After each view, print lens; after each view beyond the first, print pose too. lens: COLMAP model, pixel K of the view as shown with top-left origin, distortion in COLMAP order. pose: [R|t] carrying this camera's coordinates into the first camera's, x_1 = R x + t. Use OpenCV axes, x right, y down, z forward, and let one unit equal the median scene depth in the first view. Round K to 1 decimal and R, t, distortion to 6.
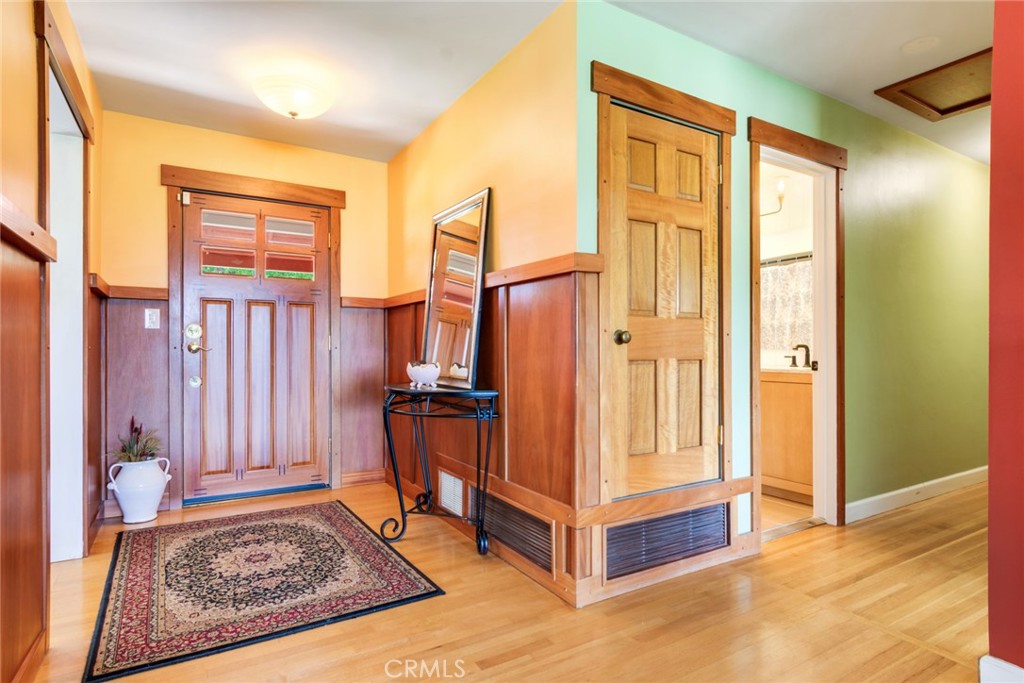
lens RADIAL K [[550.9, 0, 512.0], [0, 550.9, 341.5], [0, 0, 1]] dist [-0.003230, -0.001045]
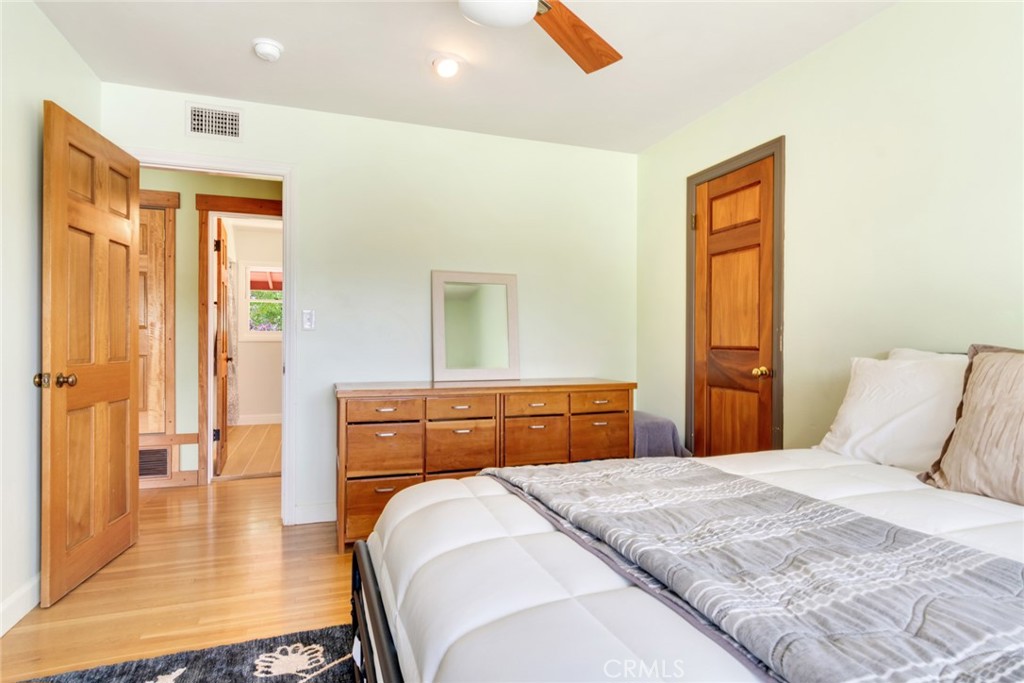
lens RADIAL K [[550.9, 0, 512.0], [0, 550.9, 341.5], [0, 0, 1]] dist [-0.003230, -0.001045]
pose [[0.983294, 0.003343, -0.181994, 1.587038], [-0.001717, 0.999957, 0.009091, -0.021334], [0.182016, -0.008626, 0.983258, -0.332273]]
